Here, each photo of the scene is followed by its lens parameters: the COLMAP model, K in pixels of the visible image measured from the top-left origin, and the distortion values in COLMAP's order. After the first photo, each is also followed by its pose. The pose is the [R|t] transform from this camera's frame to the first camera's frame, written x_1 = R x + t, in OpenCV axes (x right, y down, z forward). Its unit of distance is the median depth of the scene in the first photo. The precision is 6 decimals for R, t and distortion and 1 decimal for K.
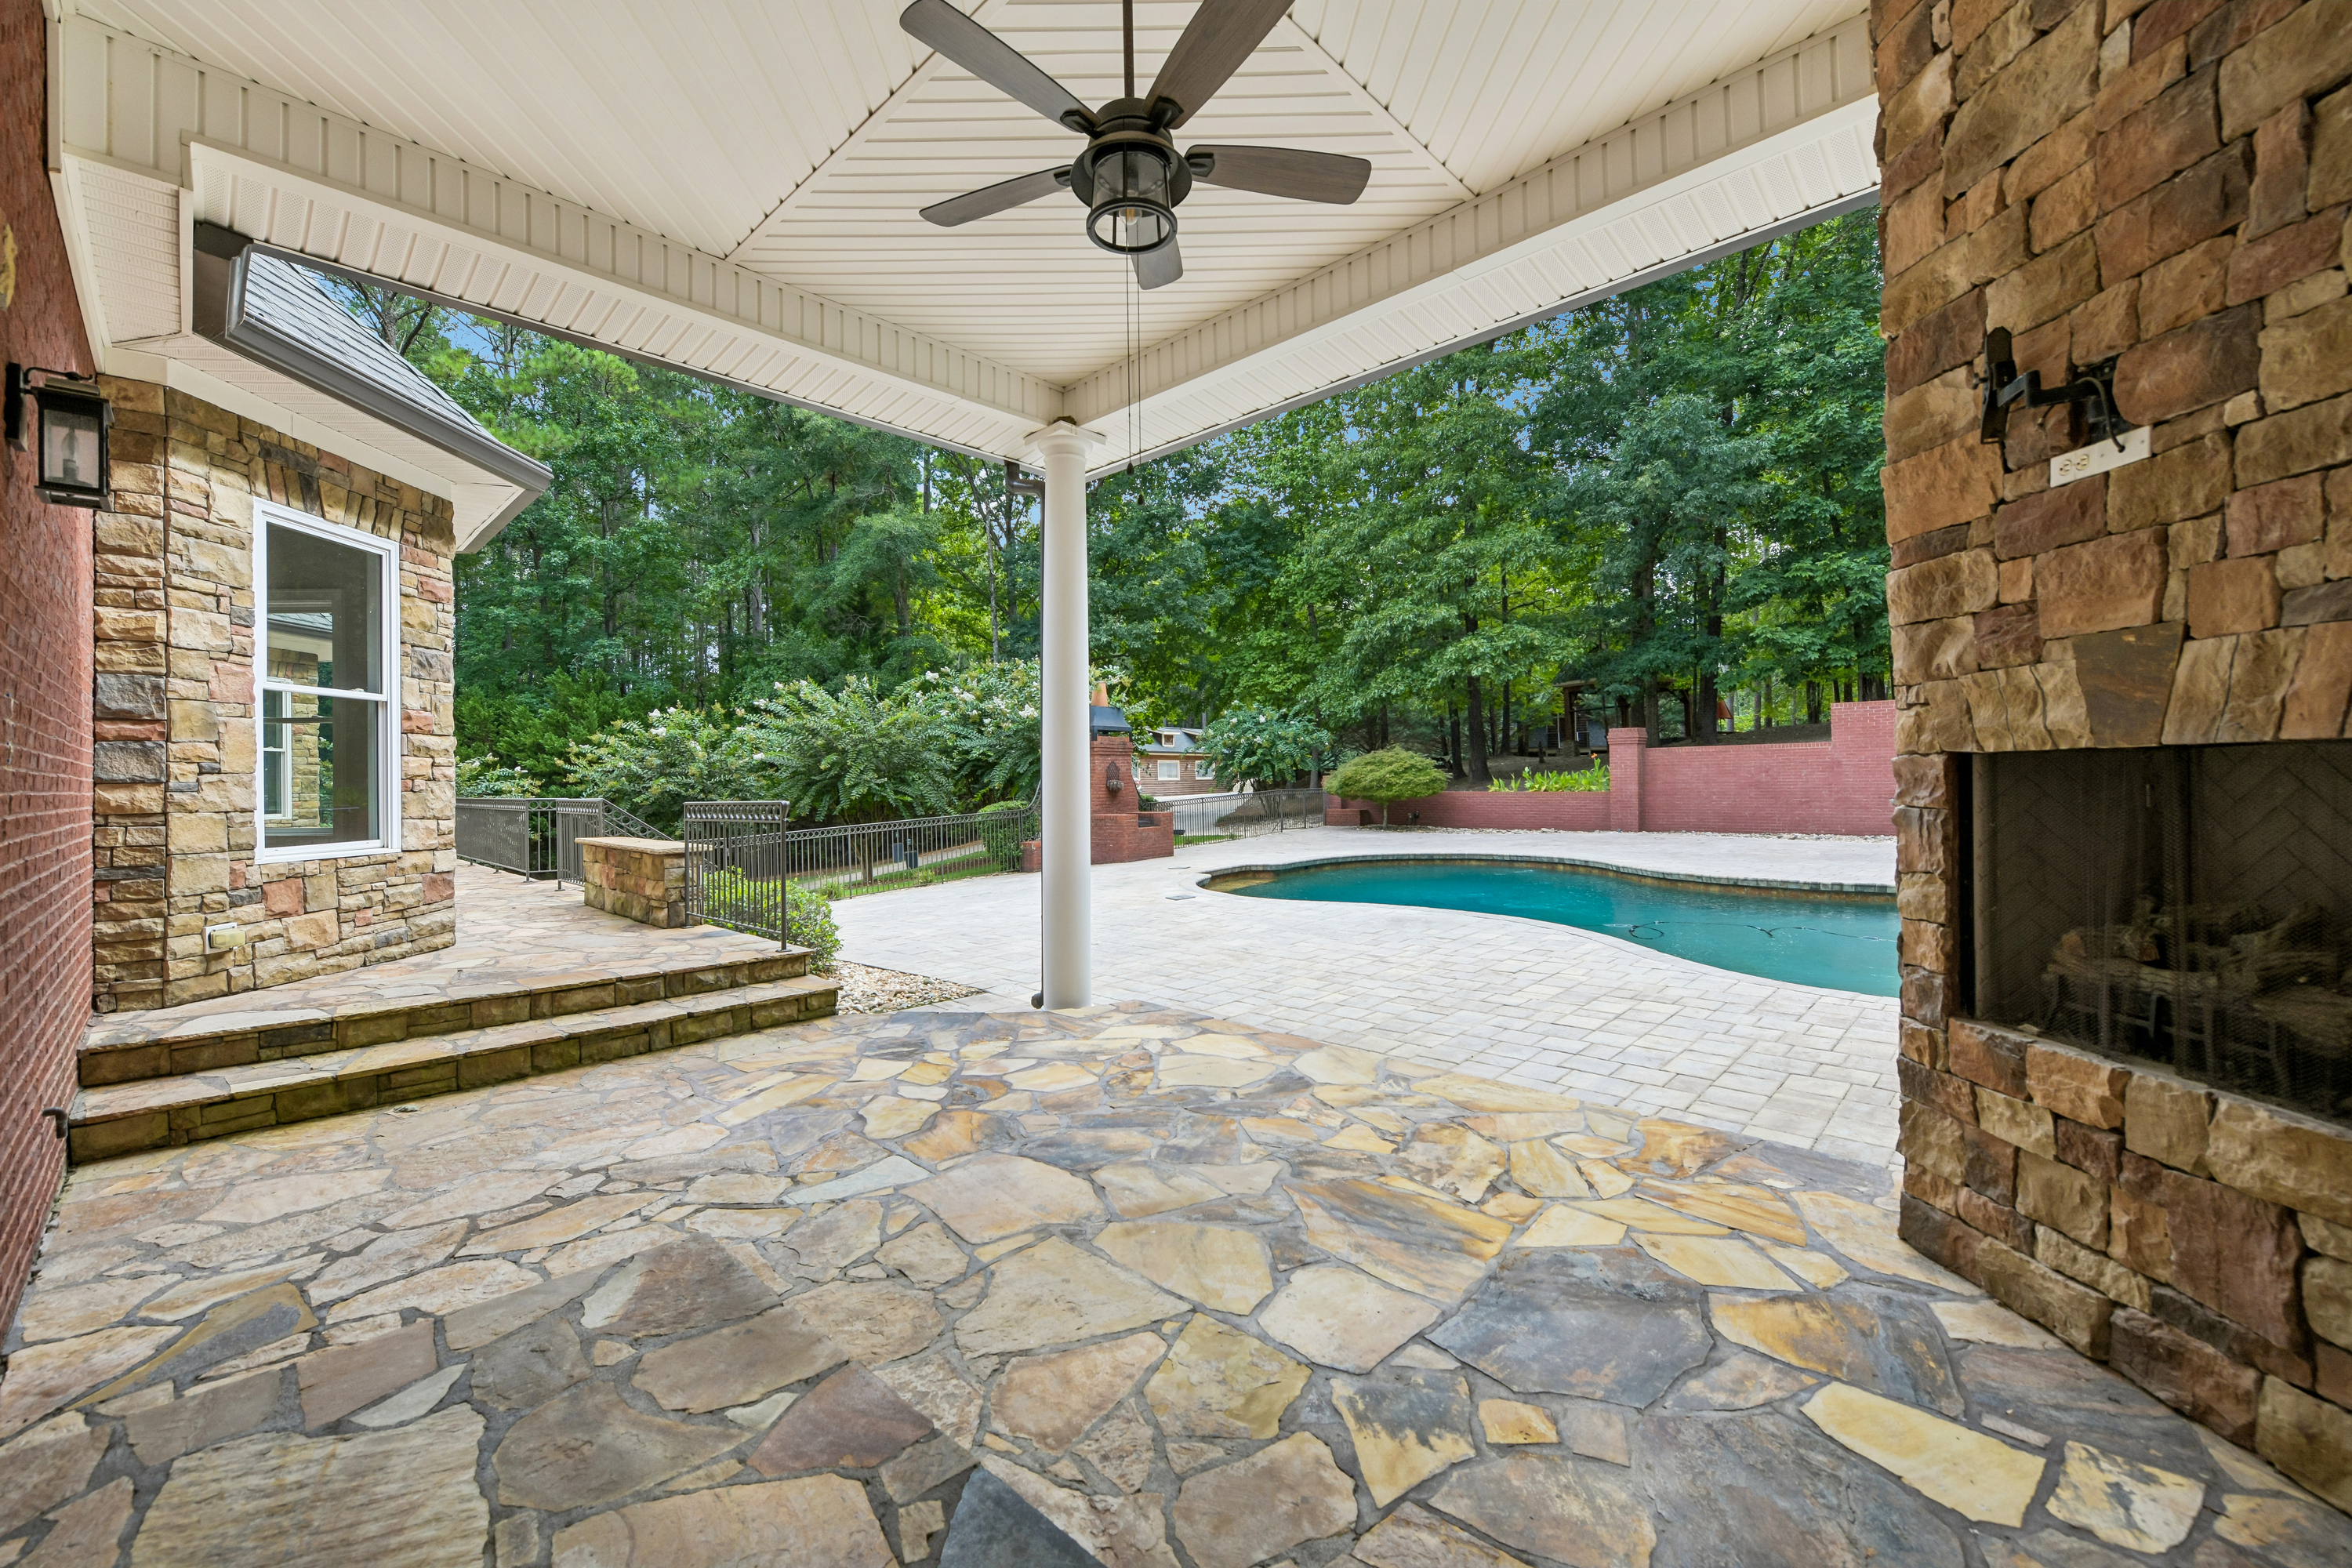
lens RADIAL K [[955.3, 0, 1182.2], [0, 955.3, 791.3], [0, 0, 1]] dist [-0.000504, -0.000121]
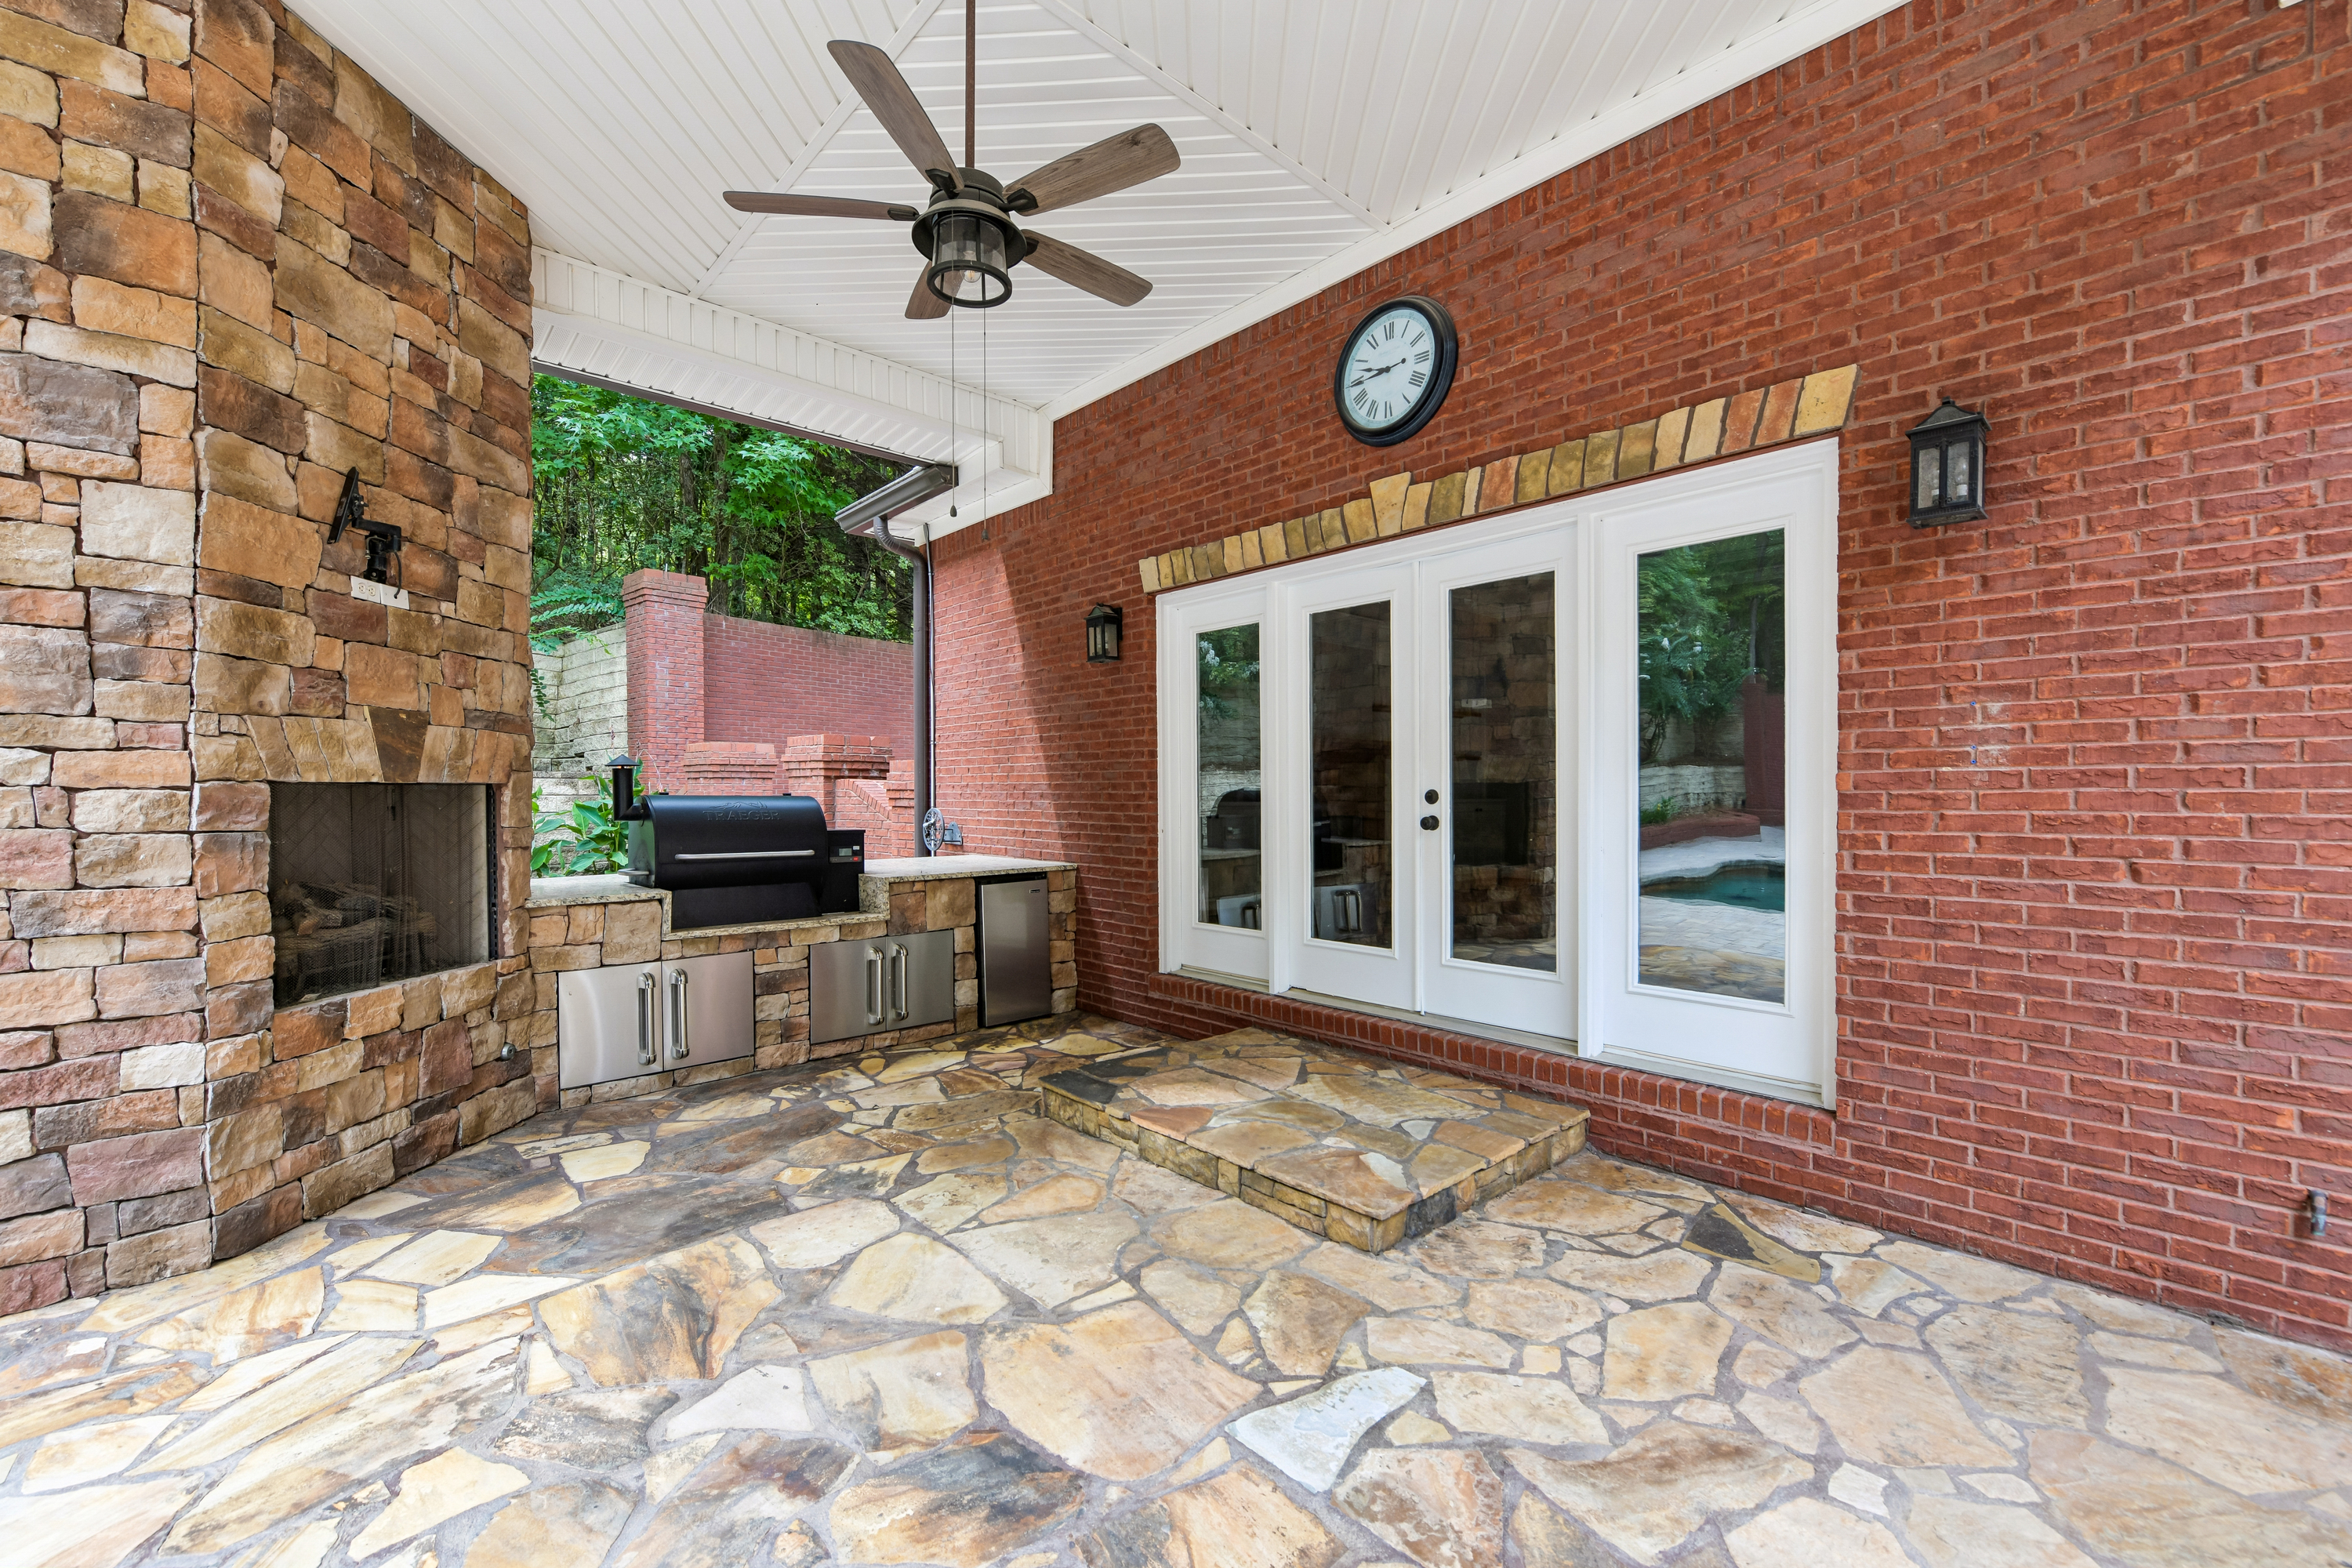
lens RADIAL K [[955.3, 0, 1182.2], [0, 955.3, 791.3], [0, 0, 1]] dist [-0.000504, -0.000121]
pose [[-0.997347, 0.016643, 0.070865, -0.398324], [0.017381, 0.999801, 0.009813, -0.022733], [-0.070687, 0.011018, -0.997438, 2.270429]]
